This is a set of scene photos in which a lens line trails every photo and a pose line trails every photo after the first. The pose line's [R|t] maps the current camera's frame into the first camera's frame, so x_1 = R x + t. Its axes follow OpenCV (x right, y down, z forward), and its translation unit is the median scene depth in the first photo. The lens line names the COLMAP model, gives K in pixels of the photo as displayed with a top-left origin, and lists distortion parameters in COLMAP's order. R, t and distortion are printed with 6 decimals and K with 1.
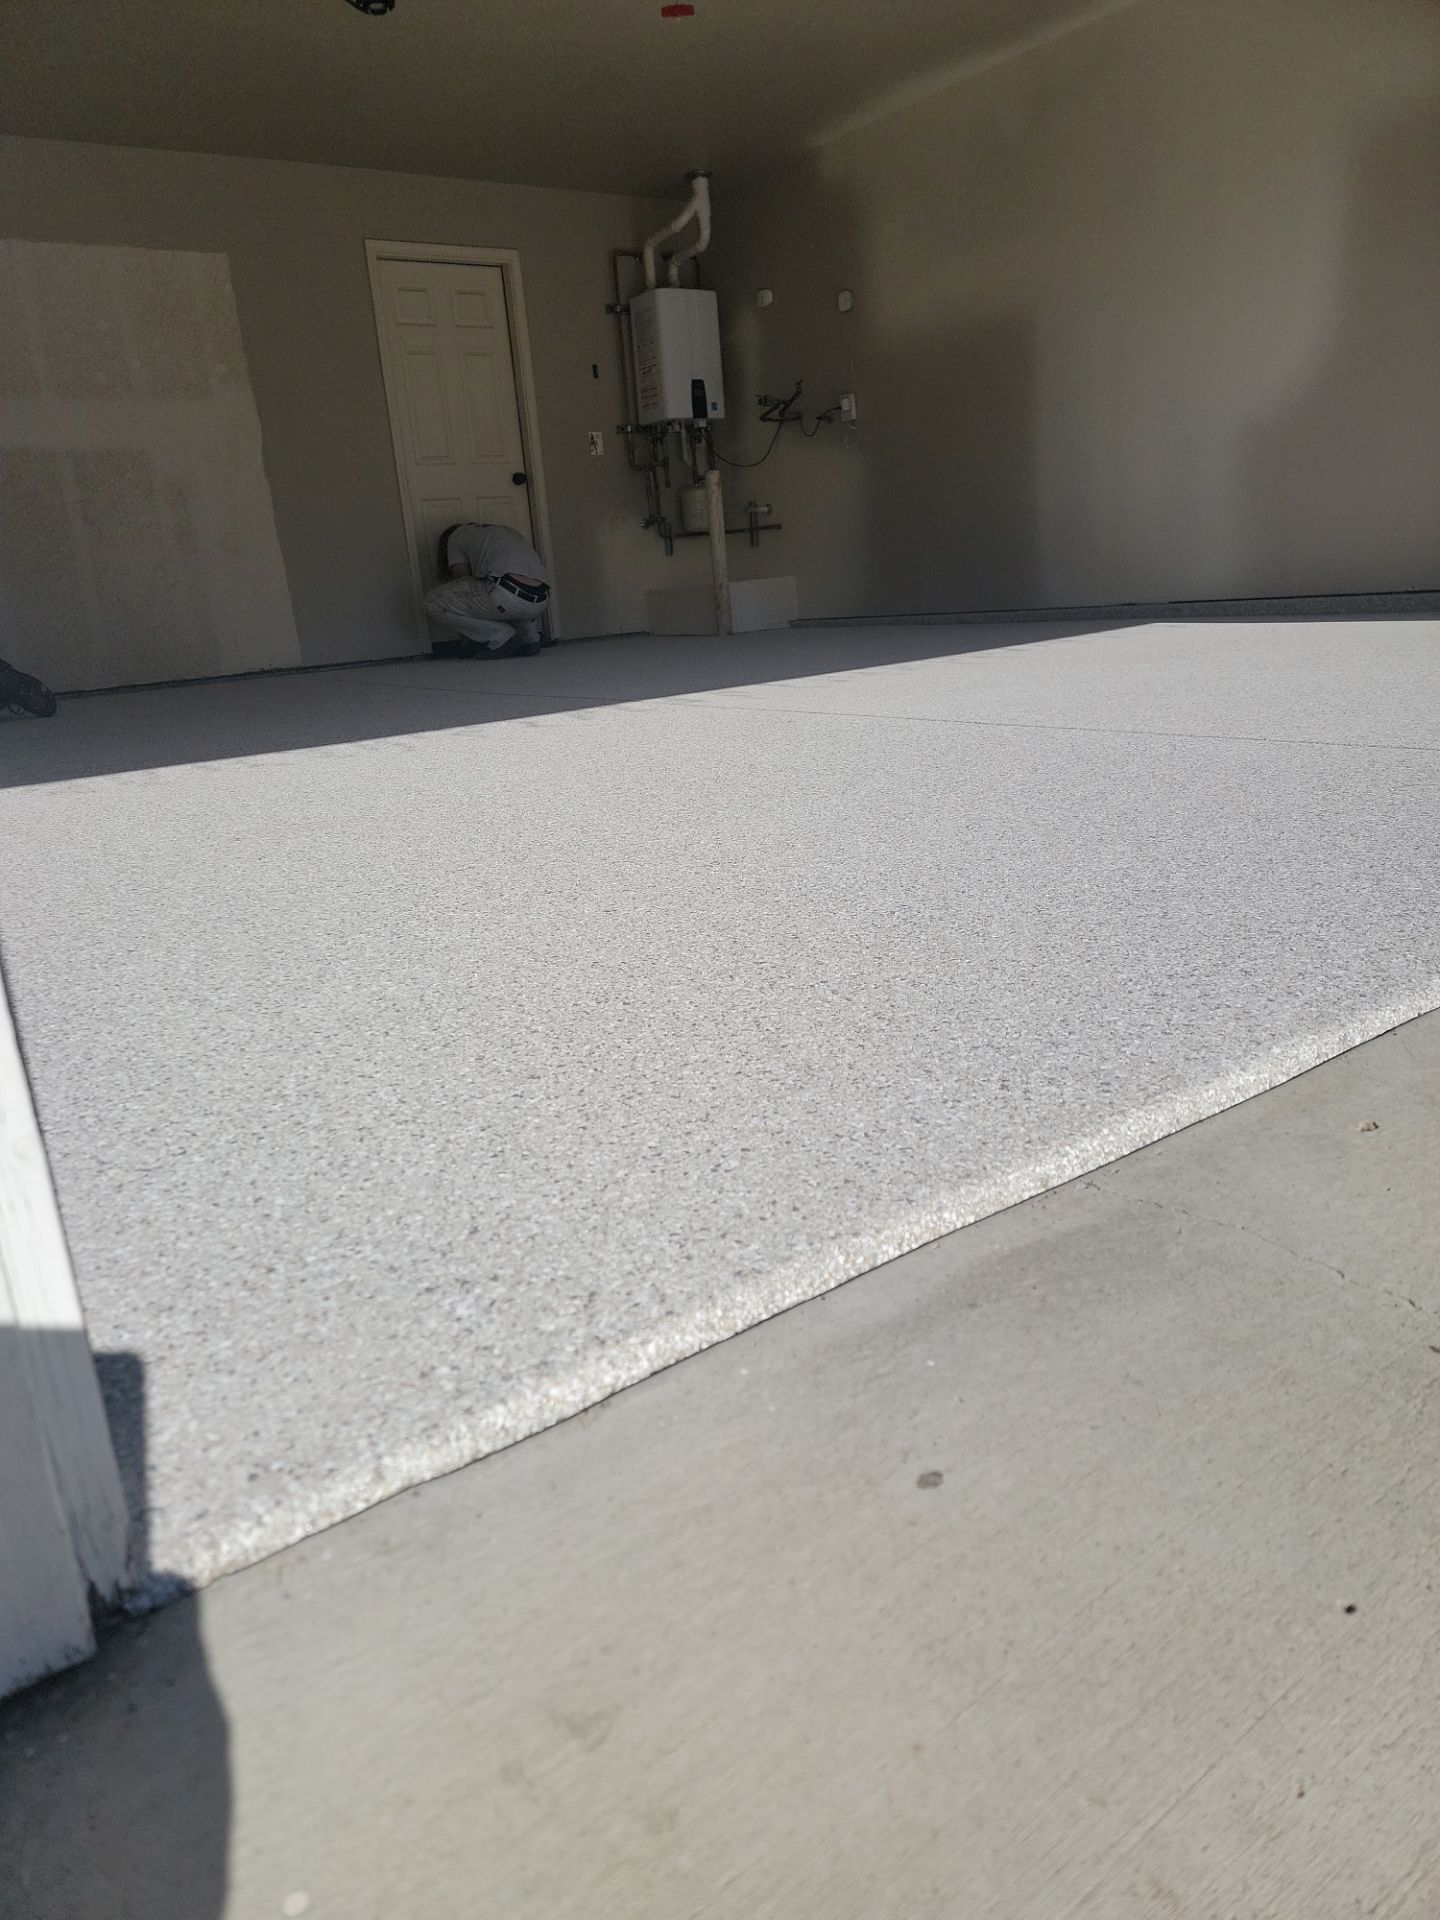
lens RADIAL K [[1327.8, 0, 697.2], [0, 1327.8, 987.7], [0, 0, 1]] dist [0.099587, -0.079136]
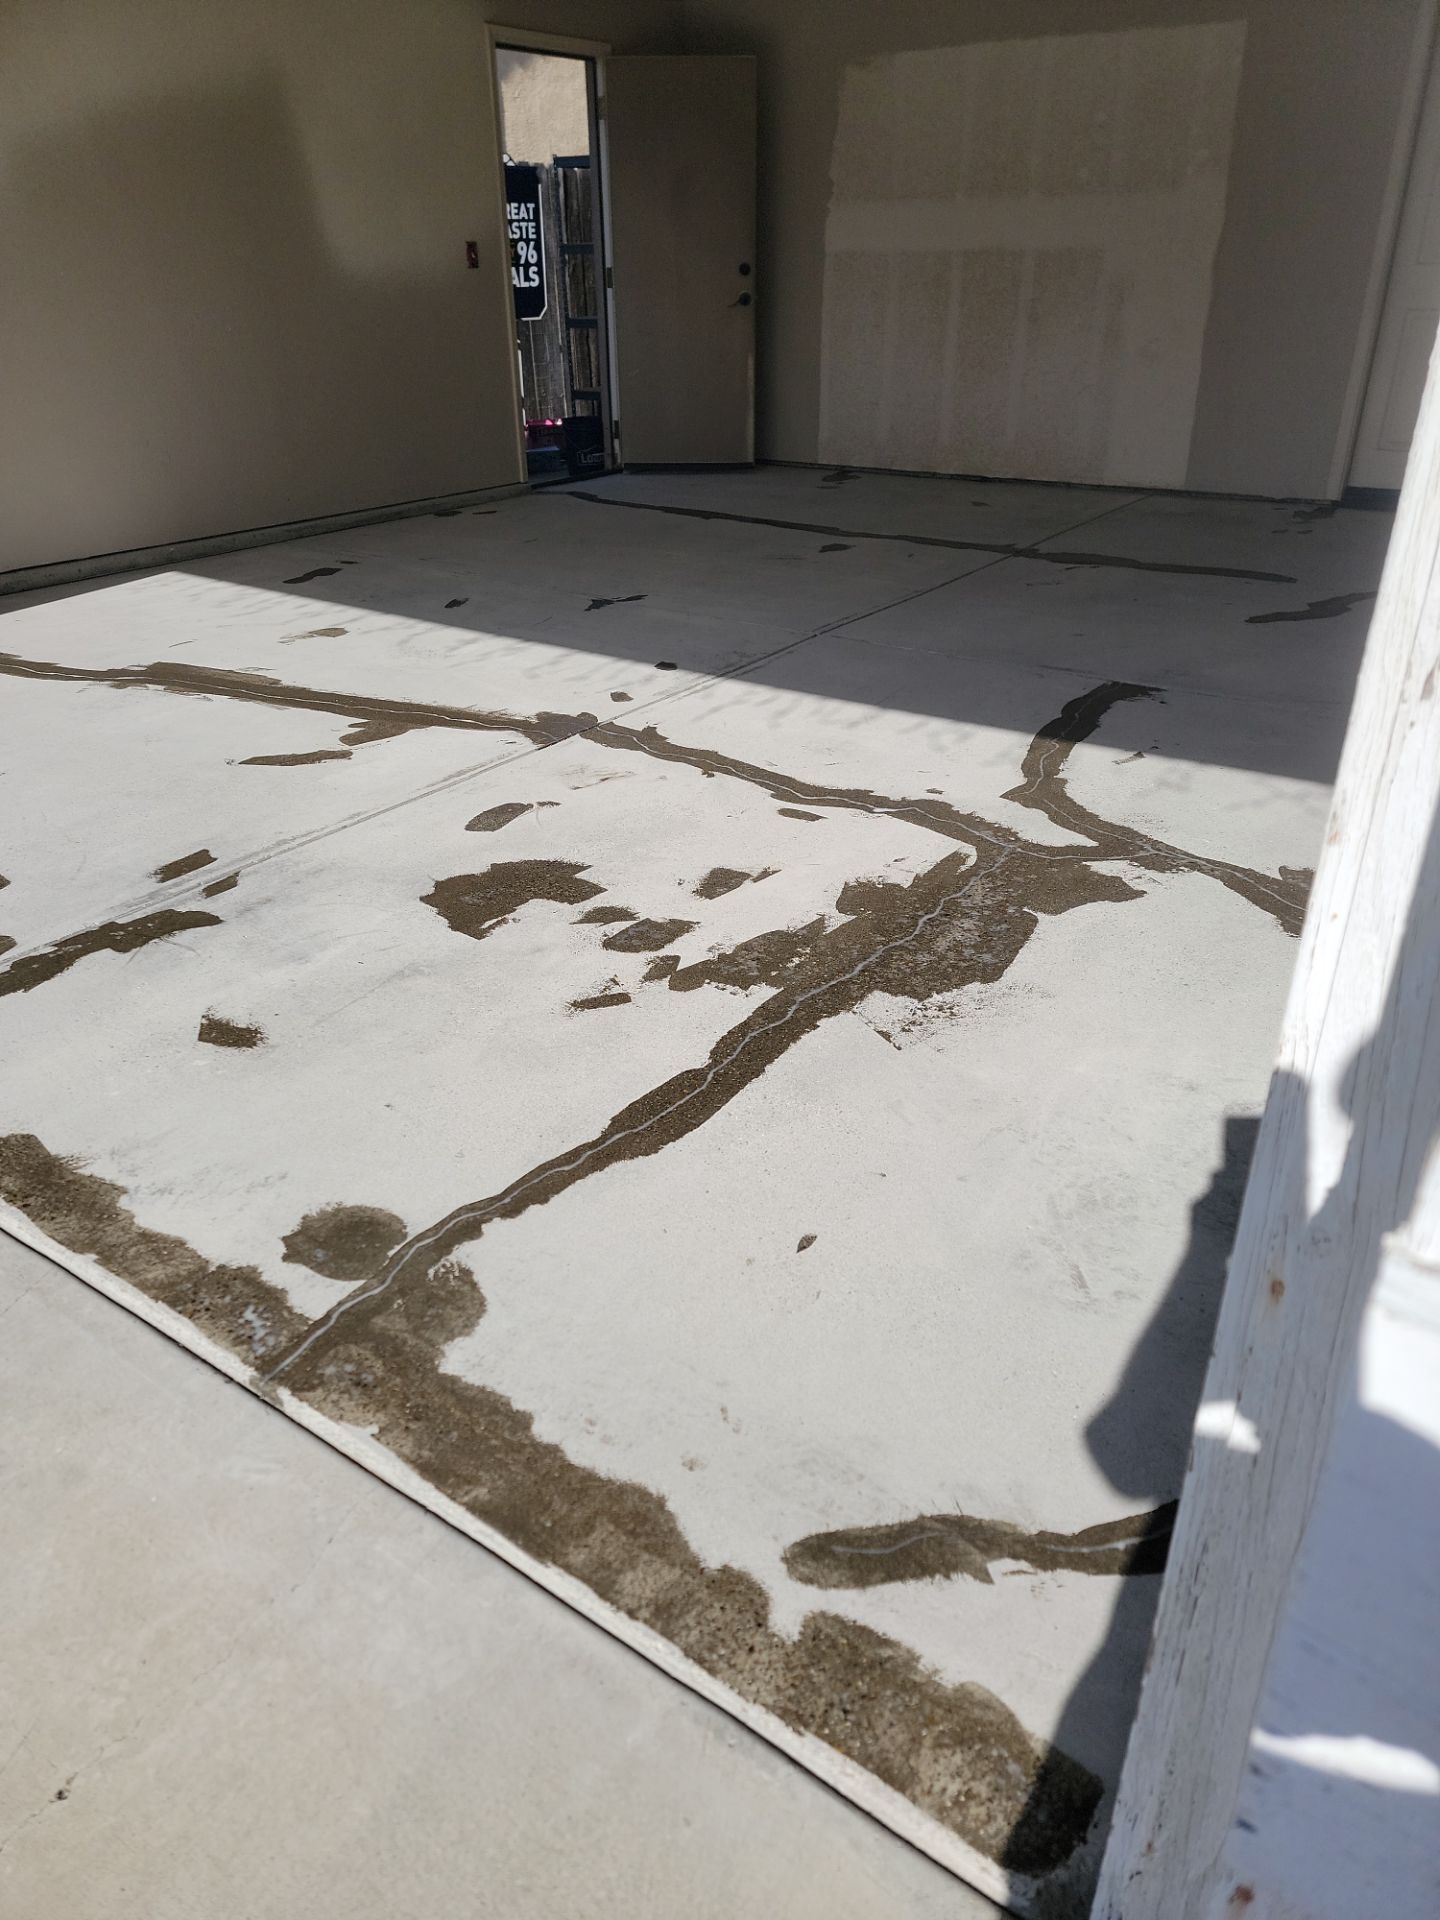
lens RADIAL K [[1331.8, 0, 737.5], [0, 1331.8, 995.2], [0, 0, 1]] dist [0.087506, -0.072246]
pose [[0.339043, 0.528973, -0.777970, 5.056450], [-0.297184, 0.844826, 0.444917, -2.512259], [0.892598, 0.080354, 0.443635, 2.959108]]
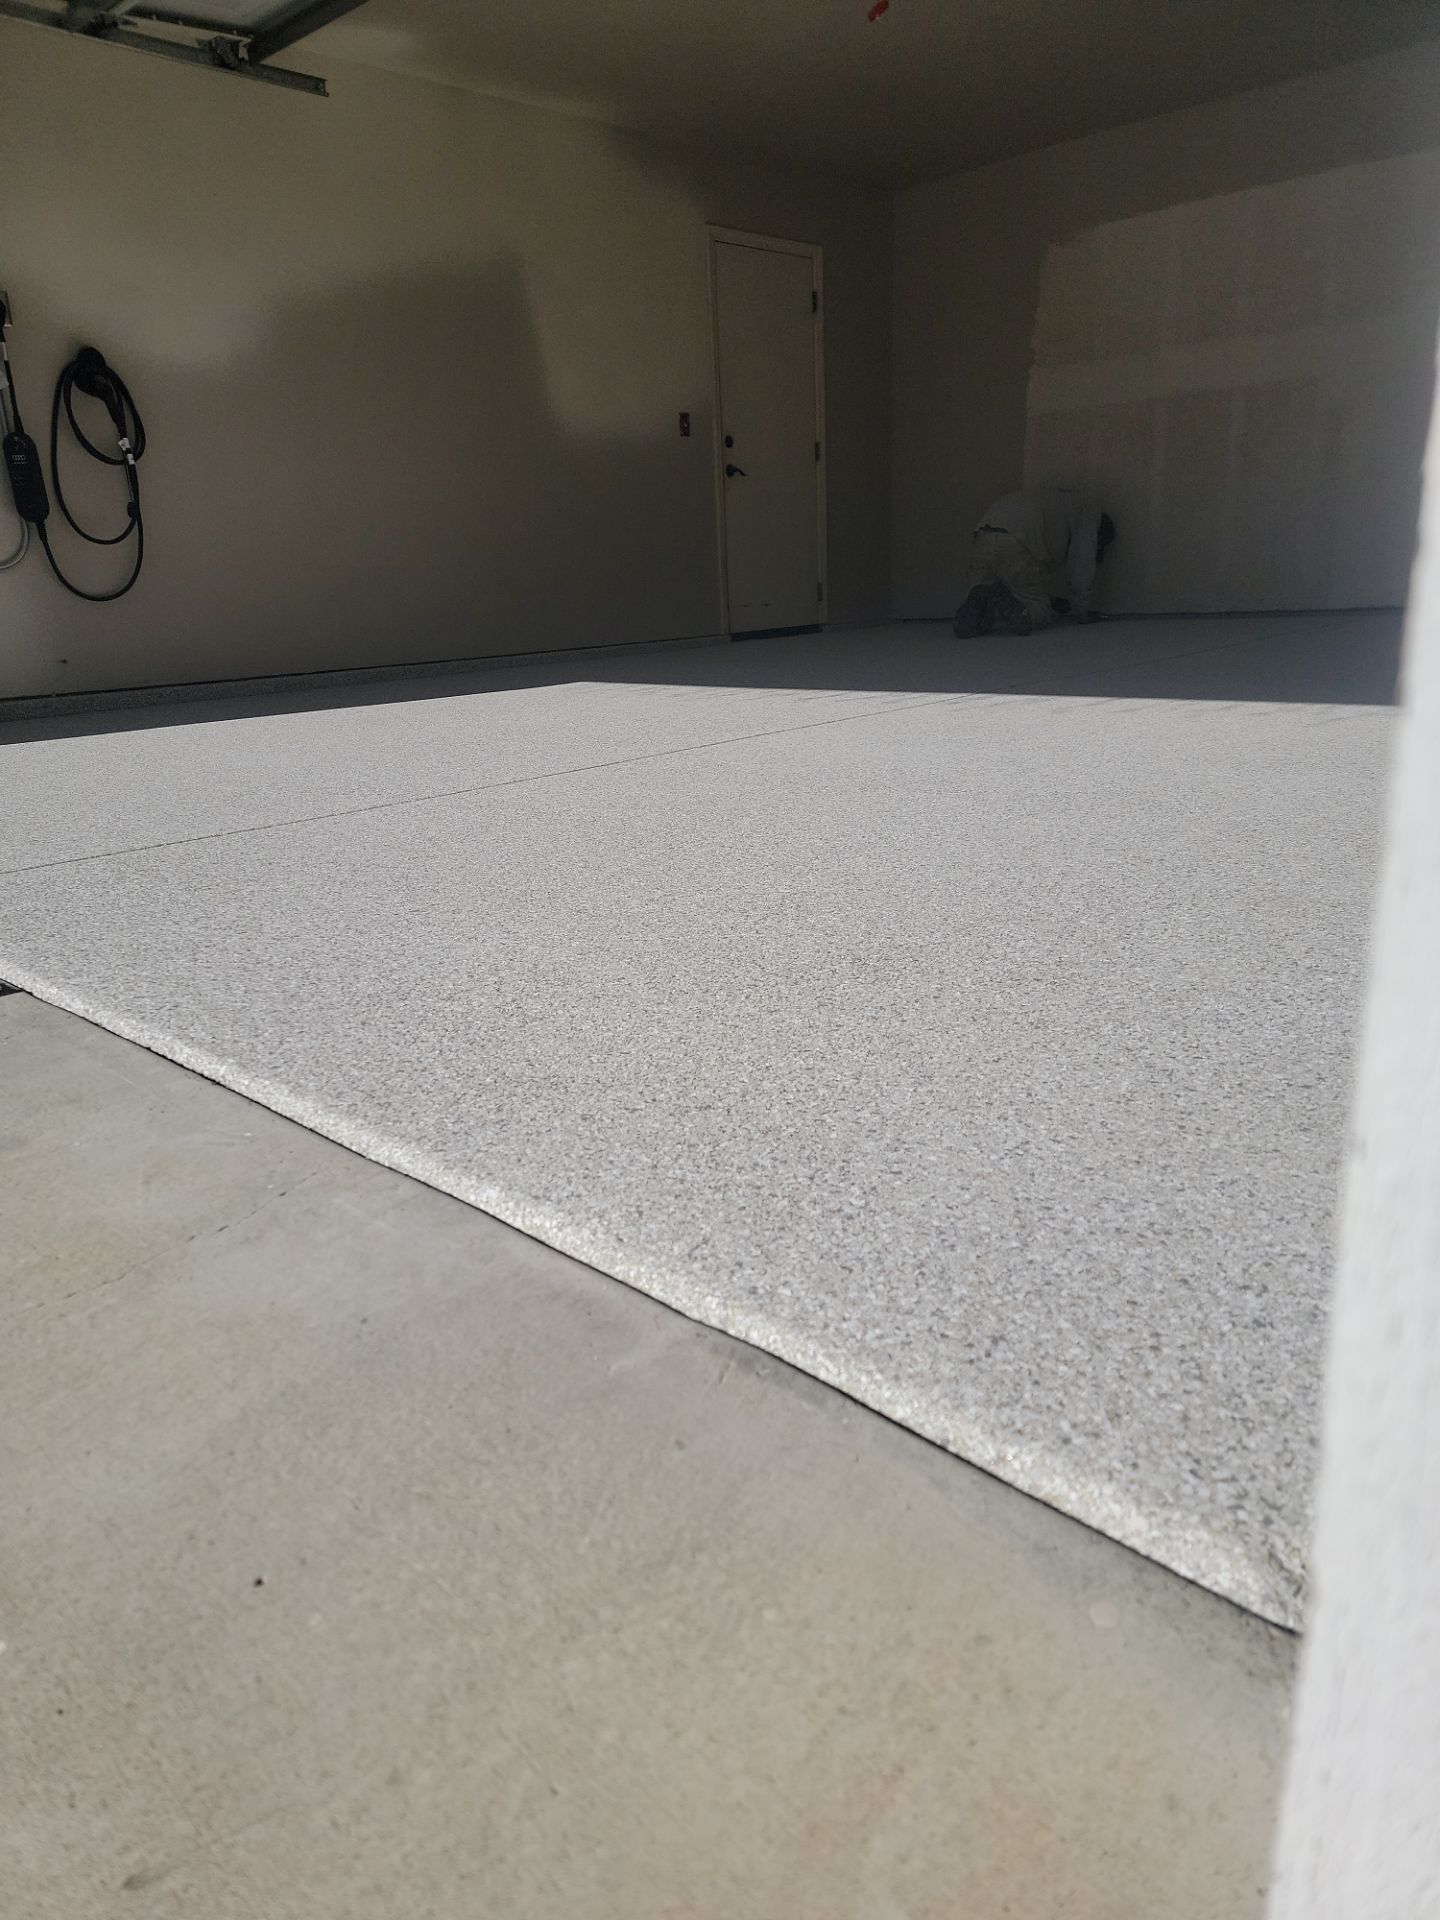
lens RADIAL K [[1349.5, 0, 708.0], [0, 1349.5, 972.5], [0, 0, 1]] dist [0.091414, -0.075155]
pose [[0.177699, 0.361135, -0.915426, 5.128750], [-0.255906, 0.915185, 0.311365, -1.669705], [0.950229, 0.178933, 0.255044, 3.361414]]
